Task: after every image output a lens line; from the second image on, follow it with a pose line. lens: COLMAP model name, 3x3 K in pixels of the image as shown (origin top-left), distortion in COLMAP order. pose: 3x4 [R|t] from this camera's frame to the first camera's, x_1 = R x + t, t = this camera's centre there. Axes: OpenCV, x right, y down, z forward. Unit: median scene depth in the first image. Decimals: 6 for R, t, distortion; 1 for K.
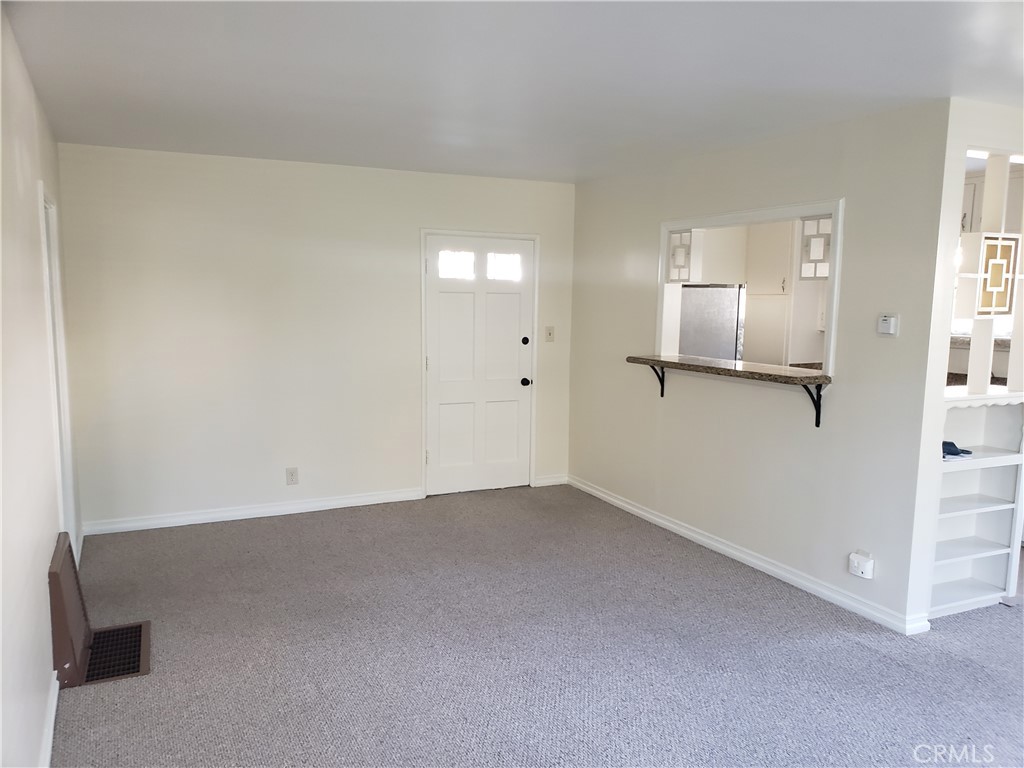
lens RADIAL K [[796.0, 0, 491.4], [0, 796.0, 390.1], [0, 0, 1]] dist [0.005608, 0.002637]
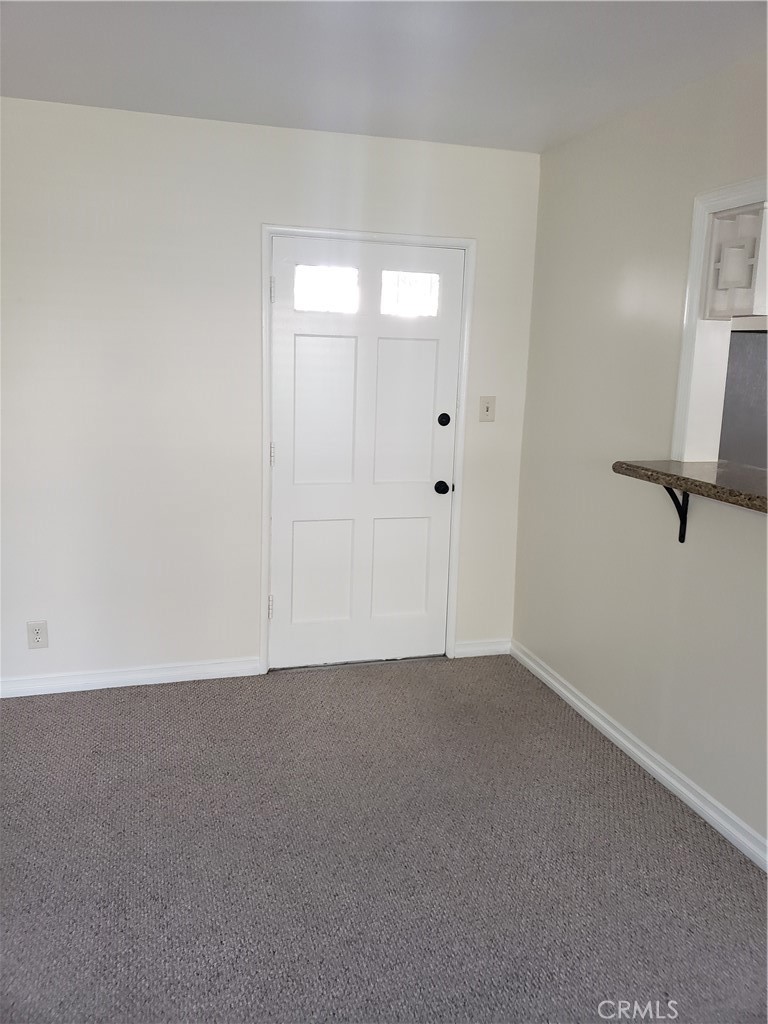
lens RADIAL K [[794.3, 0, 364.7], [0, 794.3, 478.7], [0, 0, 1]] dist [0.010462, -0.000666]
pose [[0.986401, 0.039370, -0.159571, 0.083682], [-0.032924, 0.998539, 0.042841, -0.042720], [0.161025, -0.037005, 0.986256, 0.415913]]
